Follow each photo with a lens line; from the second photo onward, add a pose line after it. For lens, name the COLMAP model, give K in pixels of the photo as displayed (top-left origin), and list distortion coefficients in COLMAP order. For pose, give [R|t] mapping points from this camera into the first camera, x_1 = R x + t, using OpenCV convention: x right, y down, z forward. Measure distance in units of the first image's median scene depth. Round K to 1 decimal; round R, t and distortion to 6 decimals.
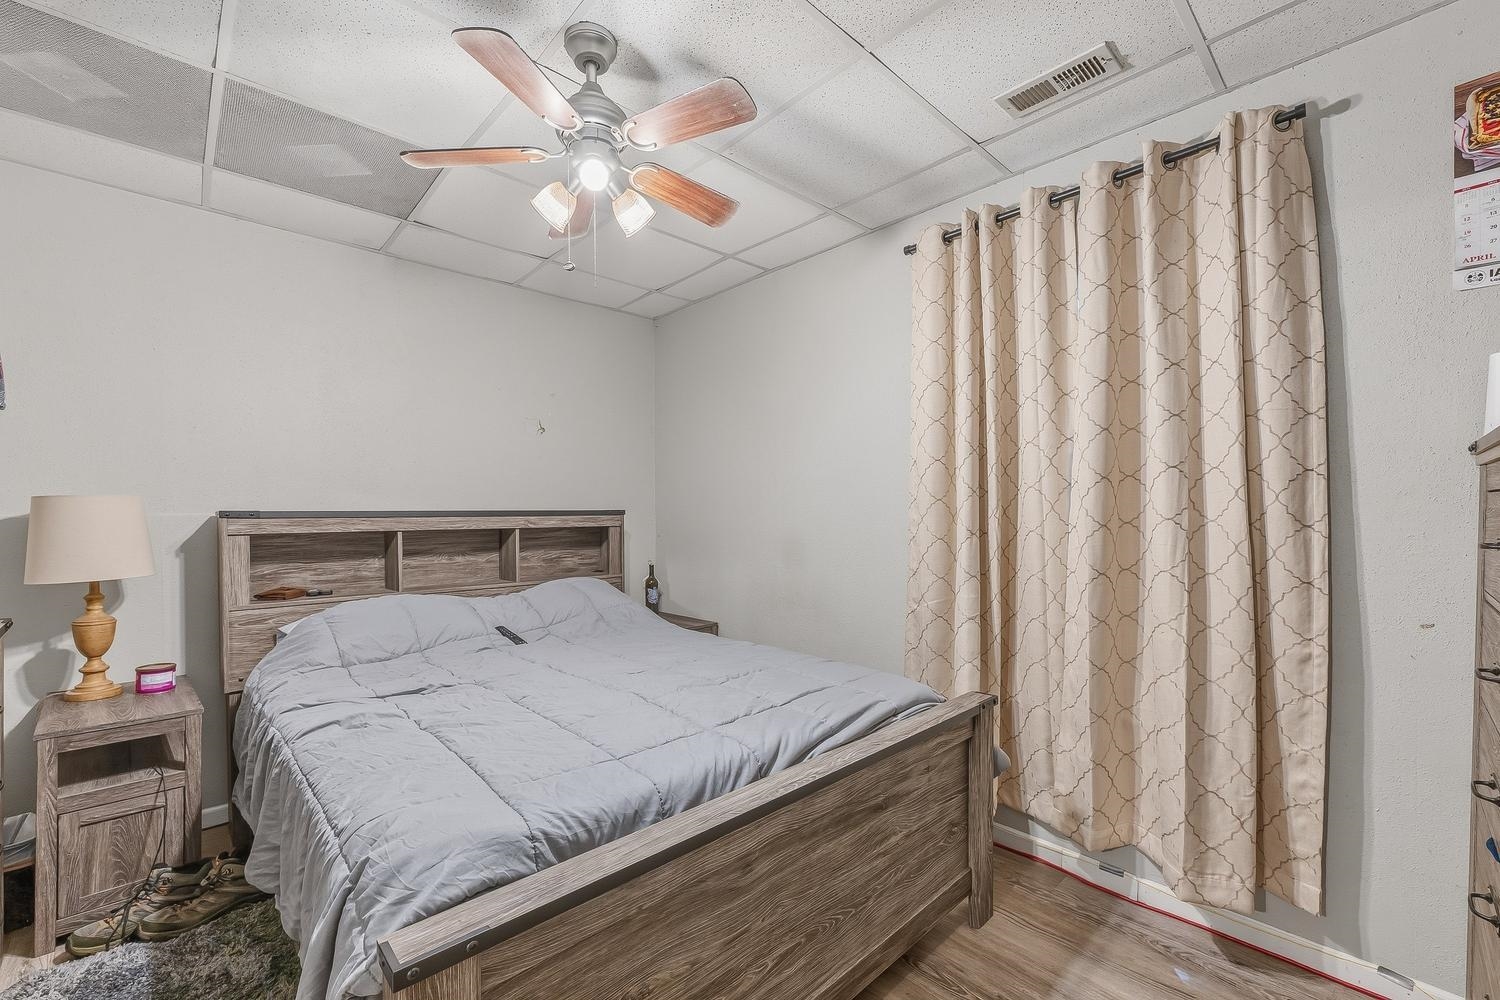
lens RADIAL K [[620.0, 0, 753.4], [0, 620.0, 514.8], [0, 0, 1]] dist [0.000072, -0.000062]
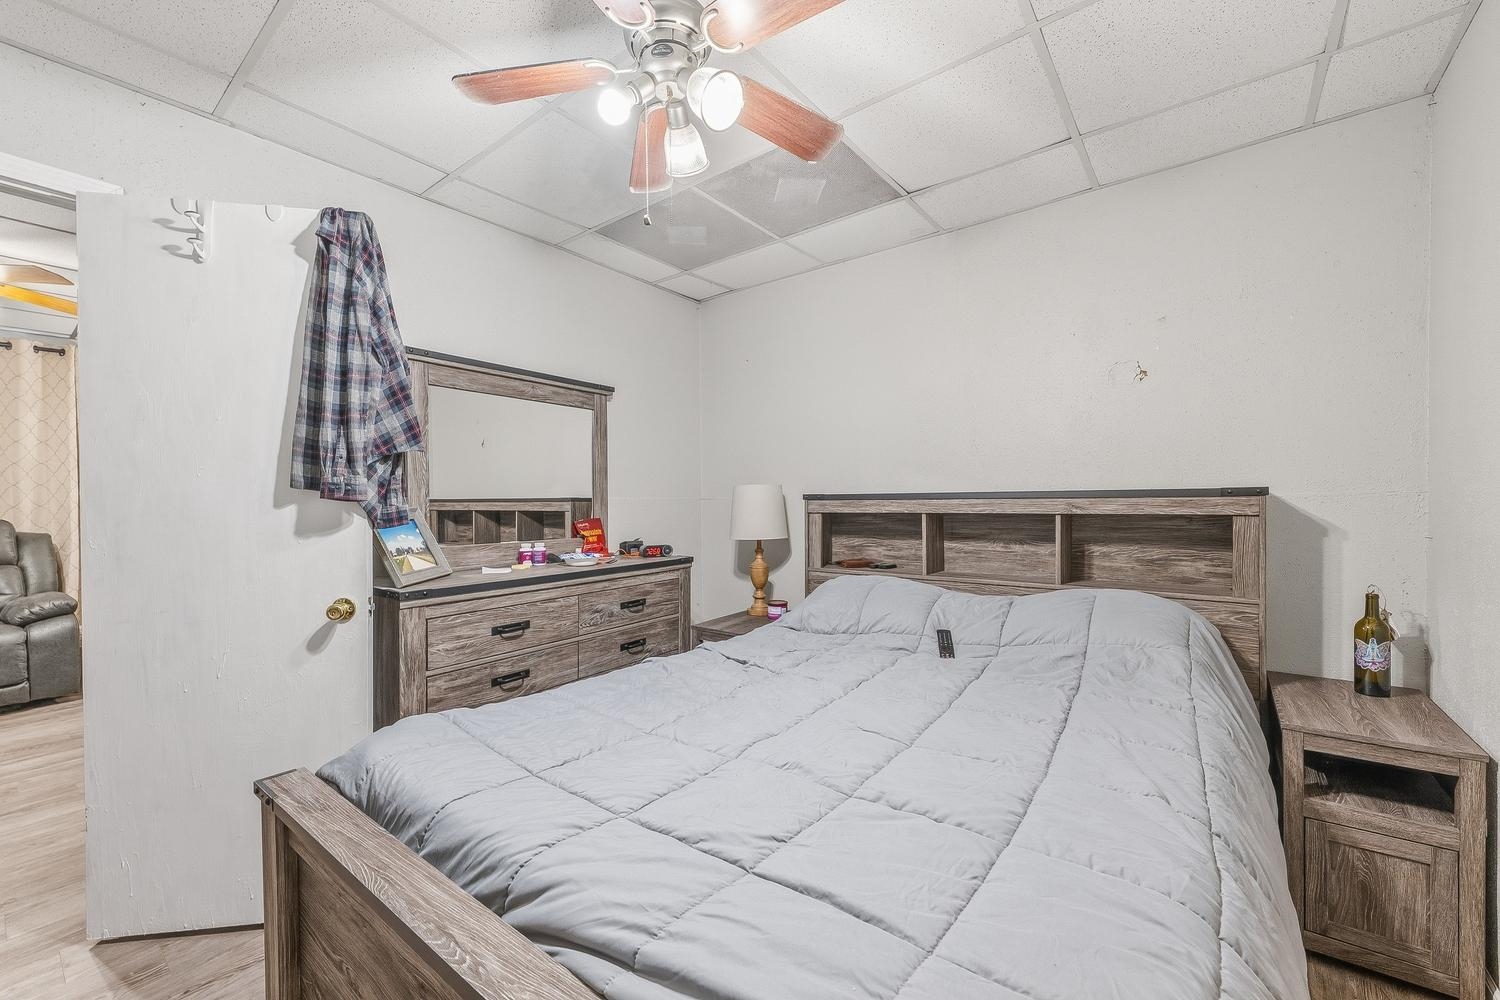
lens RADIAL K [[600.4, 0, 752.9], [0, 600.4, 507.3], [0, 0, 1]] dist [0.000737, -0.000019]
pose [[0.151635, 0.013056, -0.988350, 0.330476], [0.002510, 0.999904, 0.013594, 0.003478], [0.988433, -0.004542, 0.151588, 0.589644]]
